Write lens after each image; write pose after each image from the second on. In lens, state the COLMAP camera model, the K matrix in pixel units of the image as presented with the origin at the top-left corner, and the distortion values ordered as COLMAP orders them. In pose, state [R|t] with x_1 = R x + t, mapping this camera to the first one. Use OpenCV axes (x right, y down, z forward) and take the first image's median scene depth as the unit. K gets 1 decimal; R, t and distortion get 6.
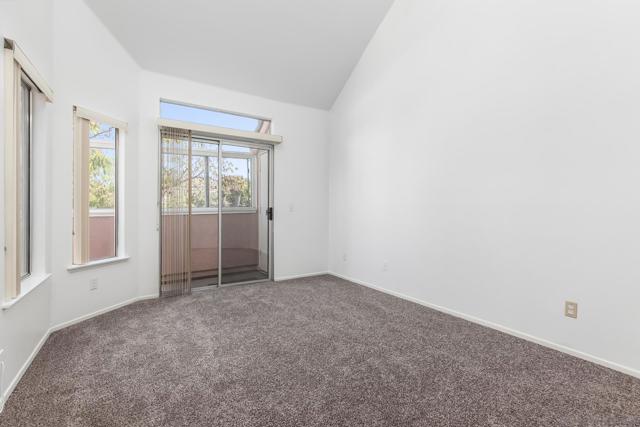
lens RADIAL K [[288.6, 0, 321.6], [0, 288.6, 217.7], [0, 0, 1]] dist [0.005242, 0.000514]
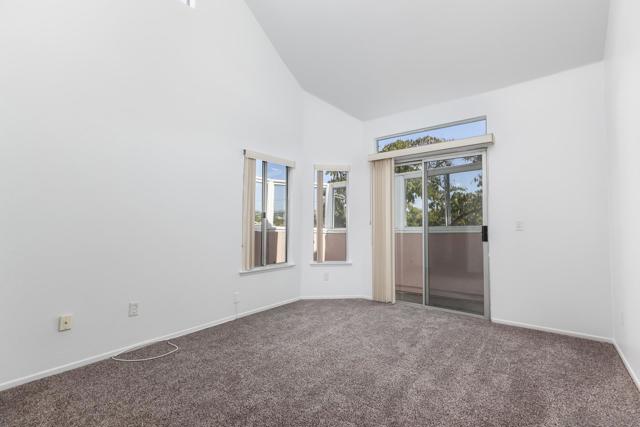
lens RADIAL K [[287.6, 0, 322.0], [0, 287.6, 215.7], [0, 0, 1]] dist [0.000033, 0.000271]
pose [[0.343499, -0.034886, -0.938505, 0.536851], [-0.033790, 0.998204, -0.049472, -0.010485], [0.938545, 0.048705, 0.341703, 0.396862]]
